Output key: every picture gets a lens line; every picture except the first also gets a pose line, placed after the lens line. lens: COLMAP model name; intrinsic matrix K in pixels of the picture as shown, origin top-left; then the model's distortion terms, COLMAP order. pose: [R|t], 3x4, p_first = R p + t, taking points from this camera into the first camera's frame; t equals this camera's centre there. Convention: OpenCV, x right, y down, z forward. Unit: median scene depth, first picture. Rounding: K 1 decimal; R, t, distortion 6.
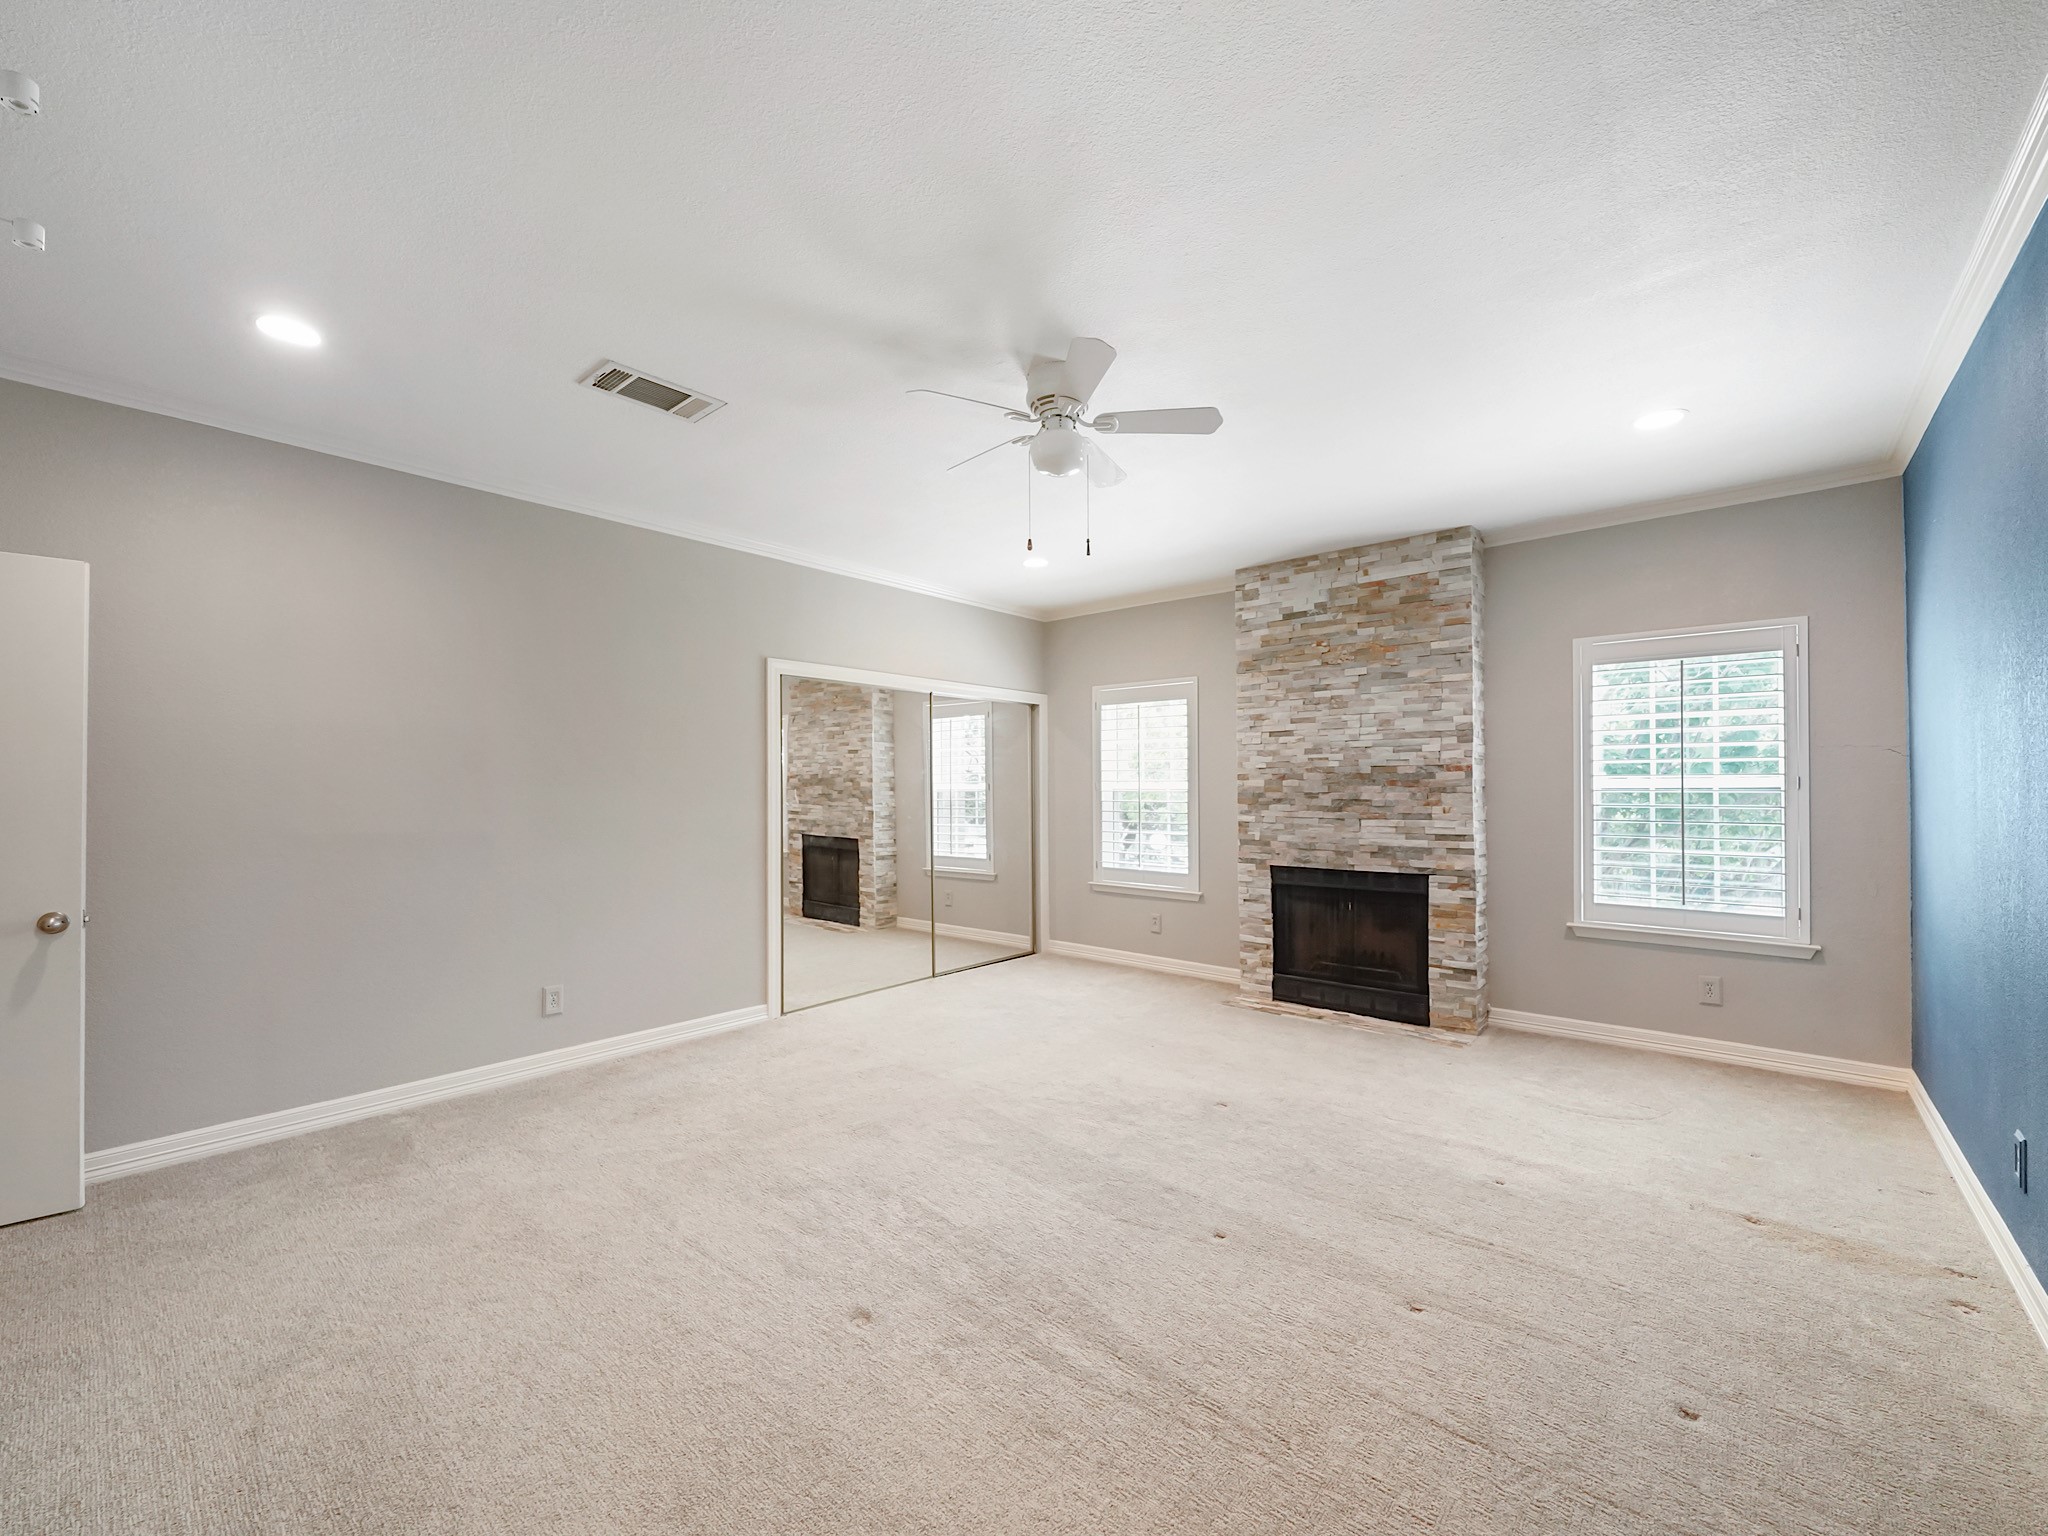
lens RADIAL K [[805.5, 0, 1043.3], [0, 805.5, 781.0], [0, 0, 1]] dist [-0.003111, -0.000947]
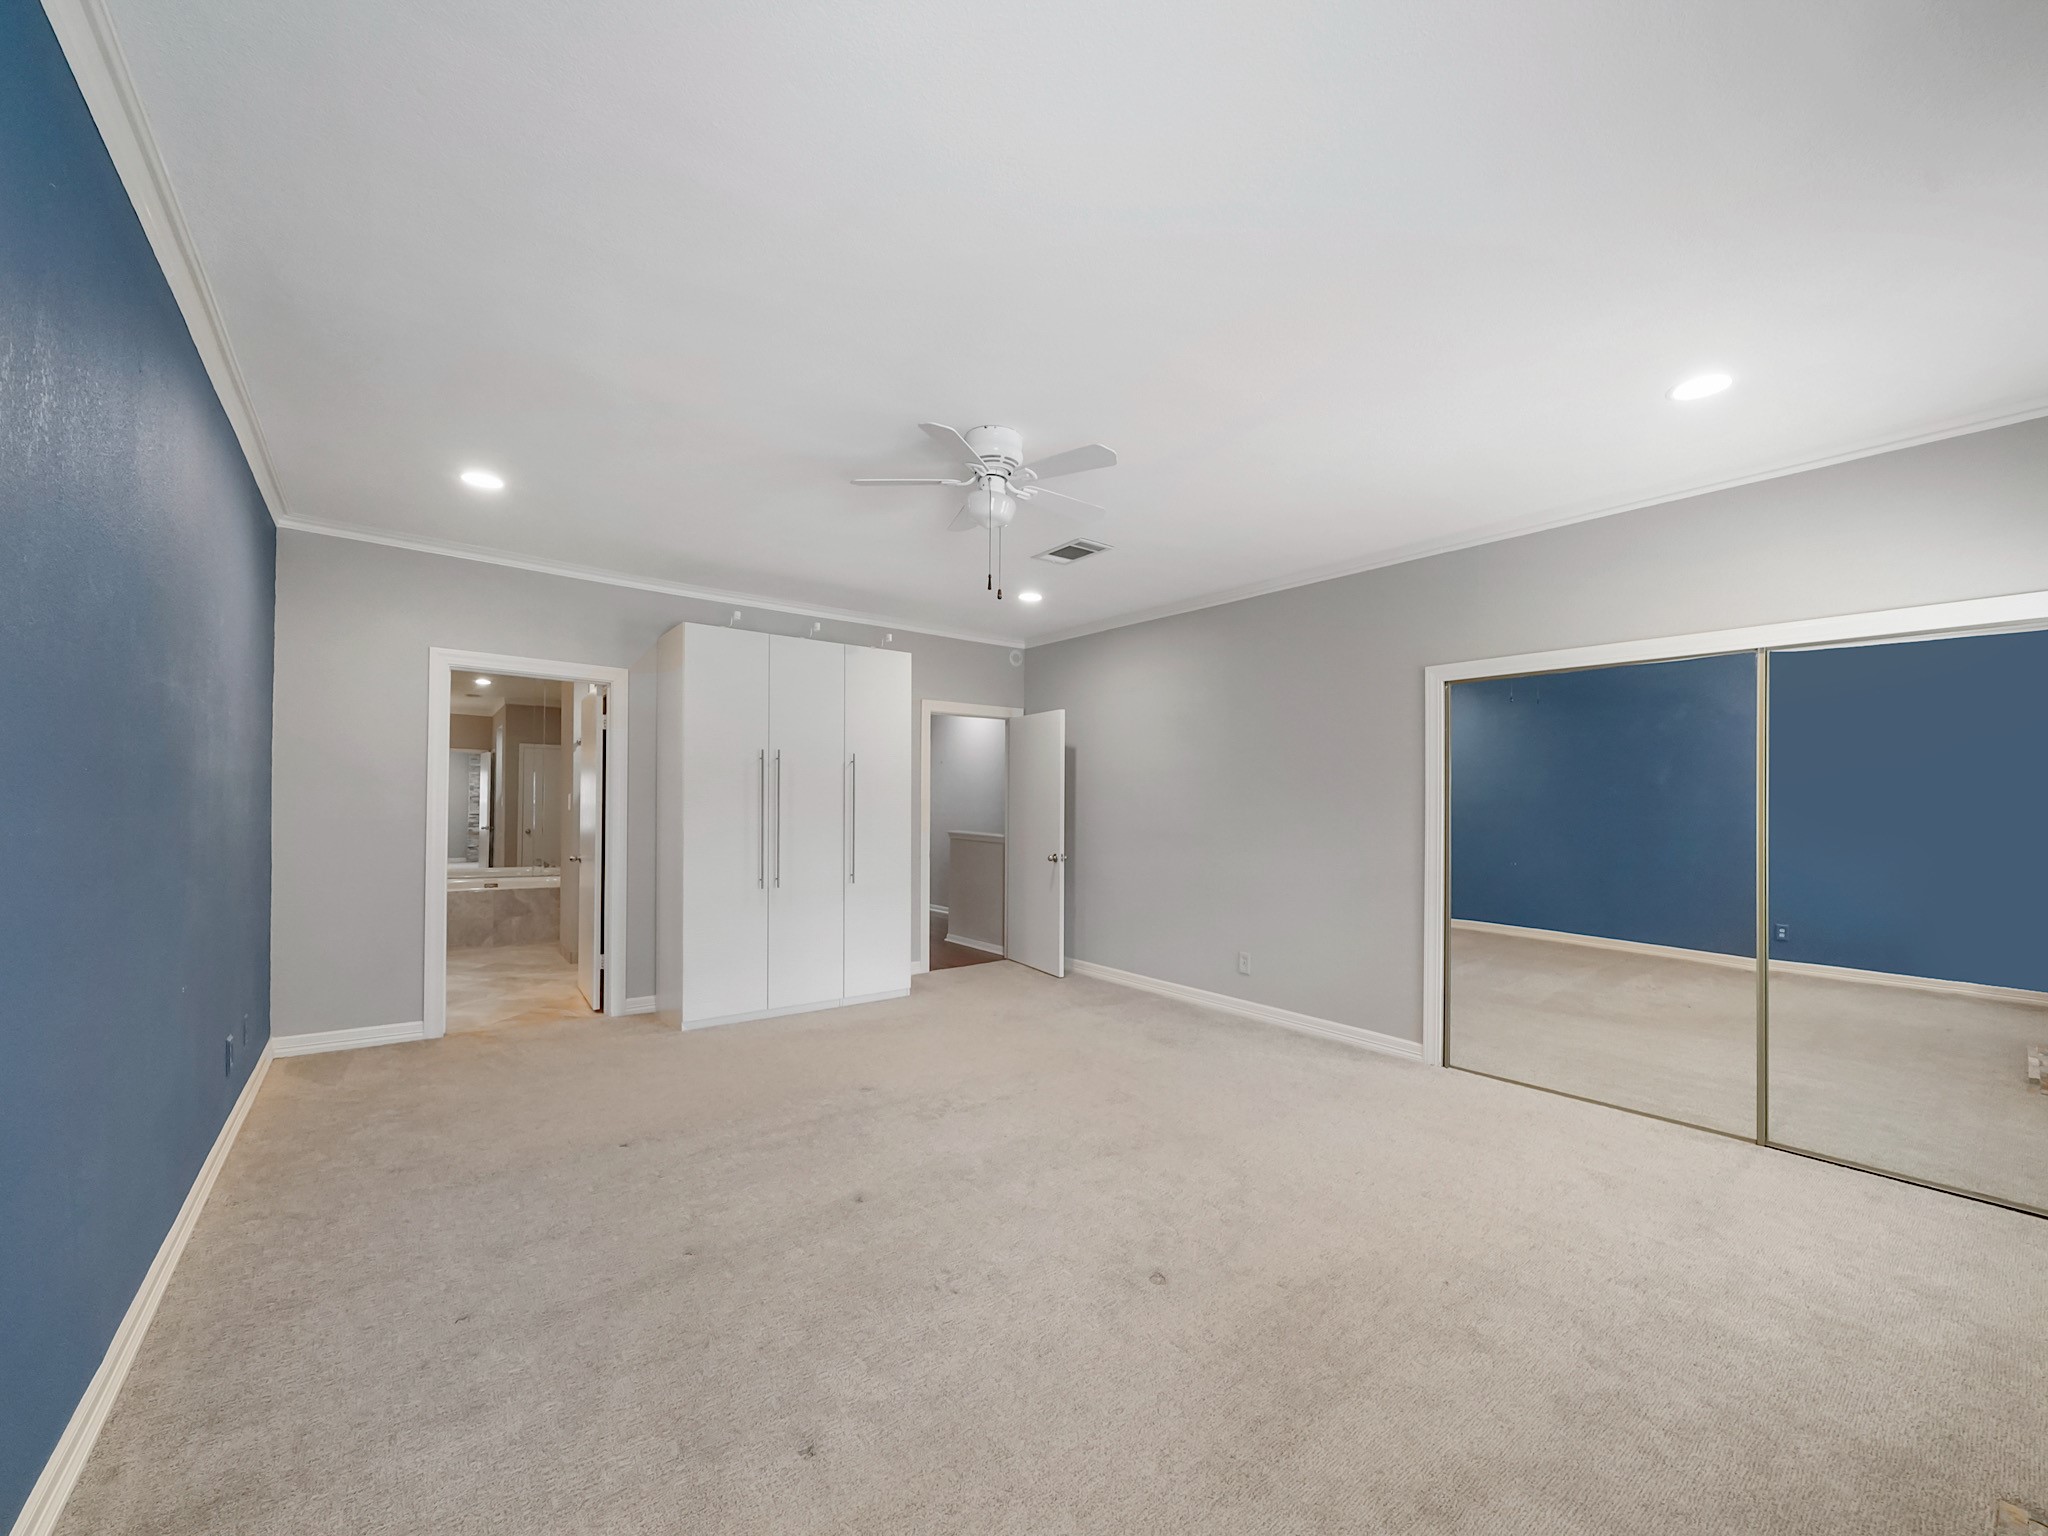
lens RADIAL K [[805.5, 0, 1018.5], [0, 805.5, 774.2], [0, 0, 1]] dist [-0.003111, -0.000947]
pose [[-0.211405, -0.021983, -0.977151, 3.556709], [0.016117, 0.999533, -0.025973, -0.053441], [0.977266, -0.021239, -0.210952, 4.148301]]
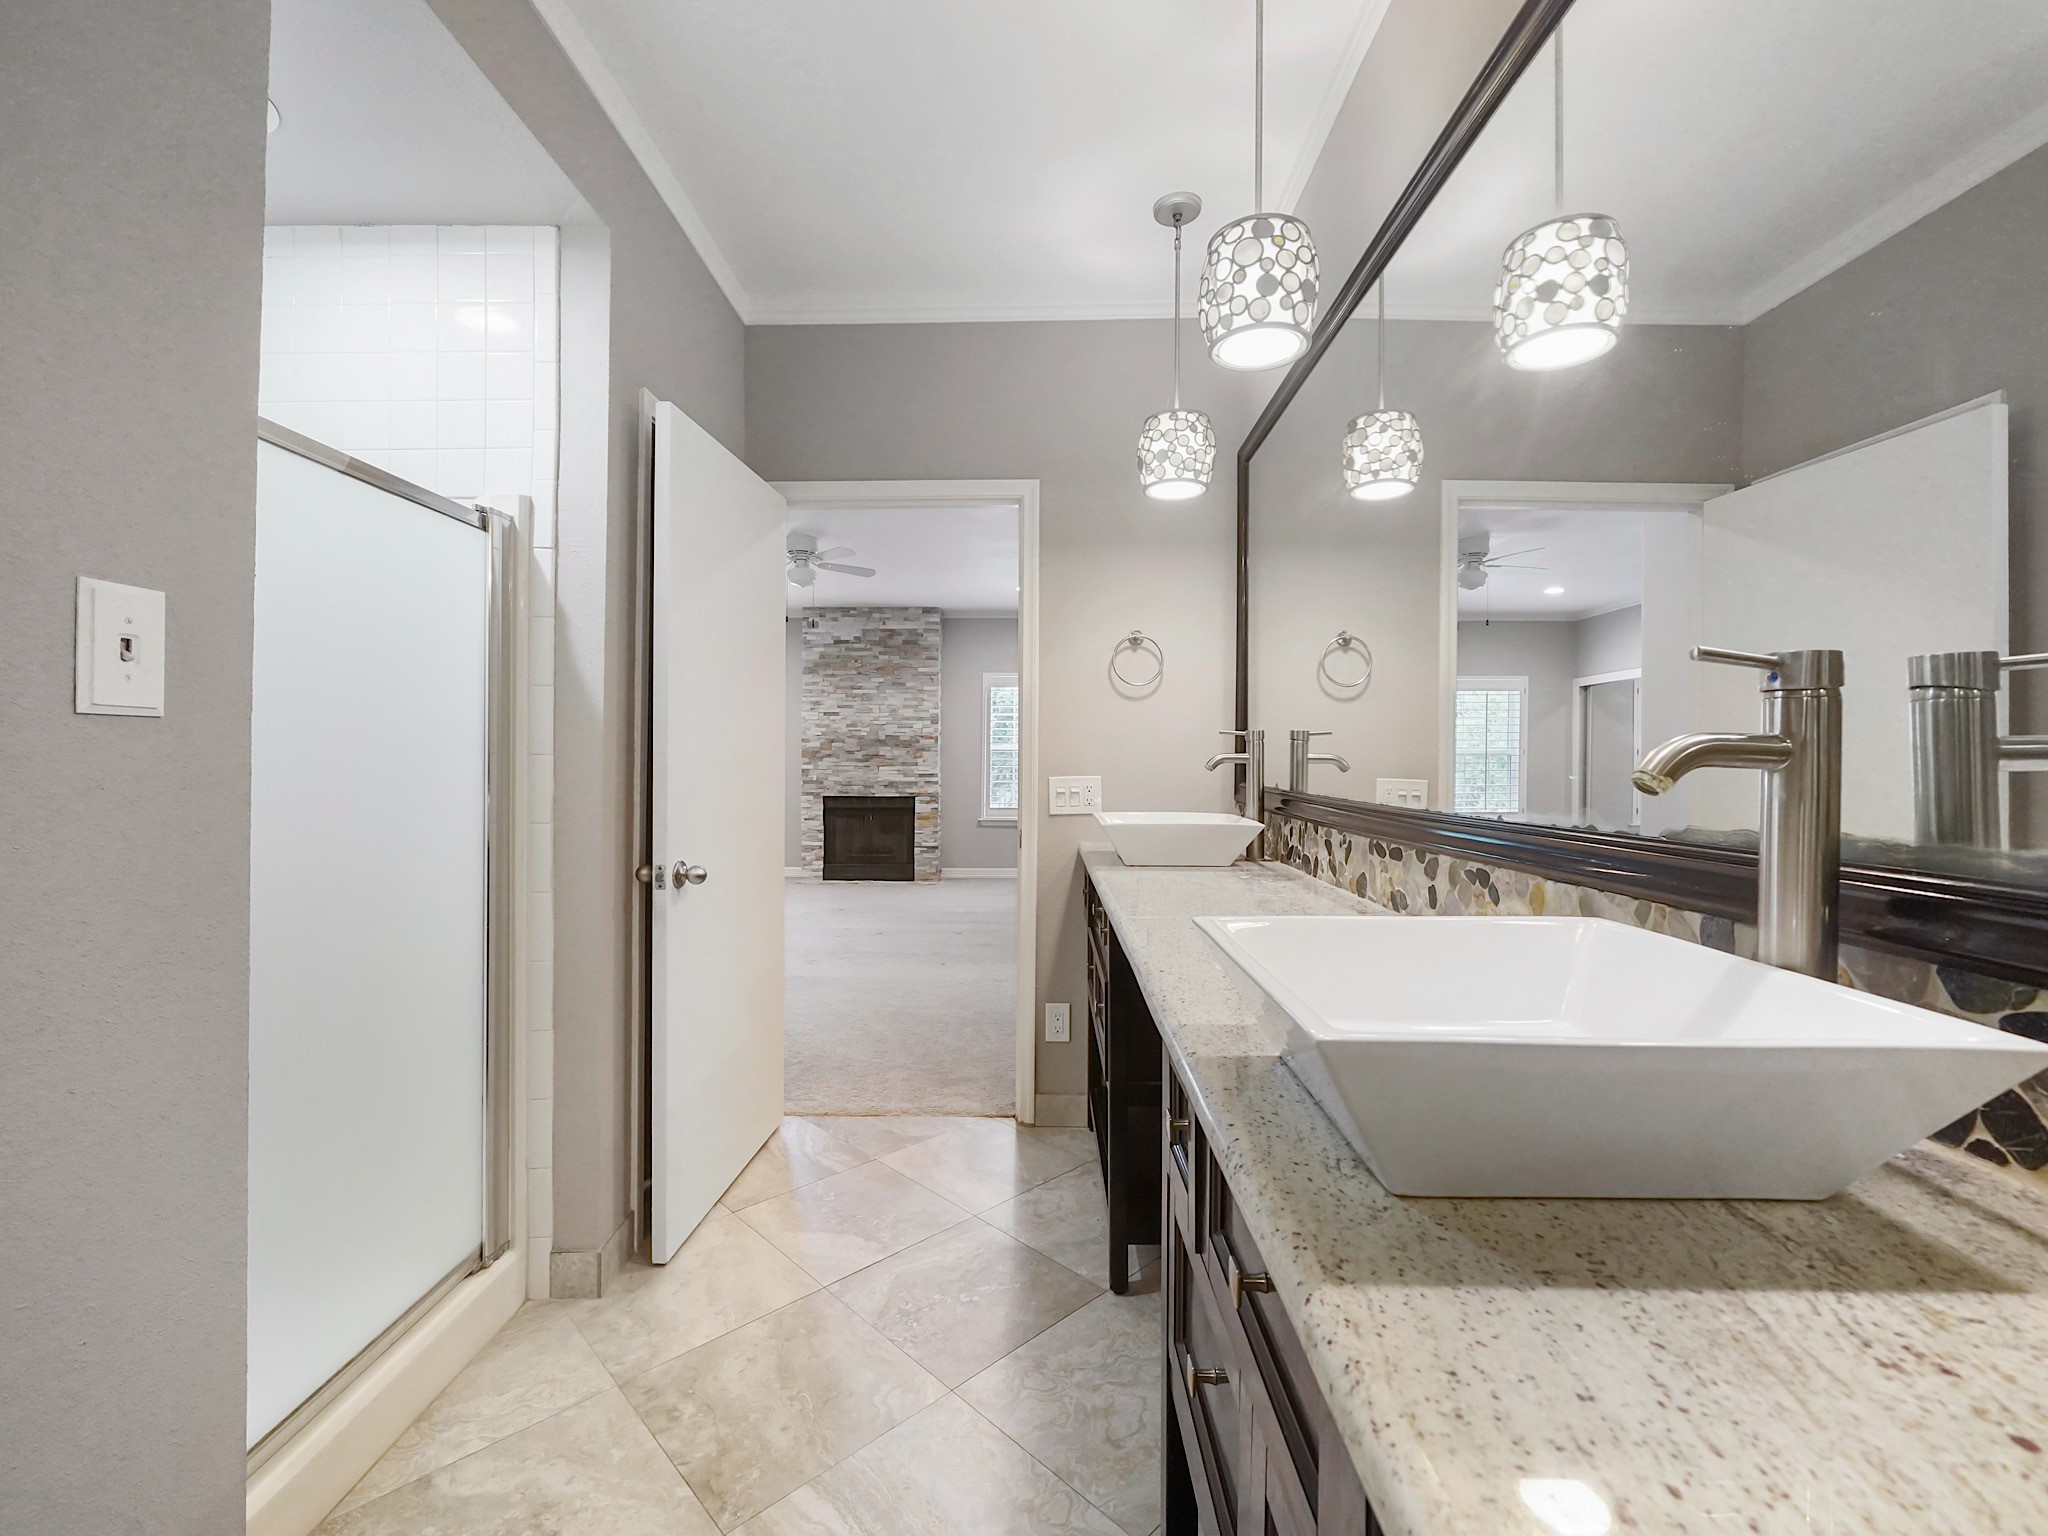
lens RADIAL K [[865.6, 0, 984.3], [0, 865.6, 750.1], [0, 0, 1]] dist [-0.004973, 0.000184]
pose [[0.799778, 0.016442, 0.600071, -0.525251], [-0.015195, 0.999859, -0.007144, 0.022495], [-0.600104, -0.003405, 0.799915, -0.600655]]
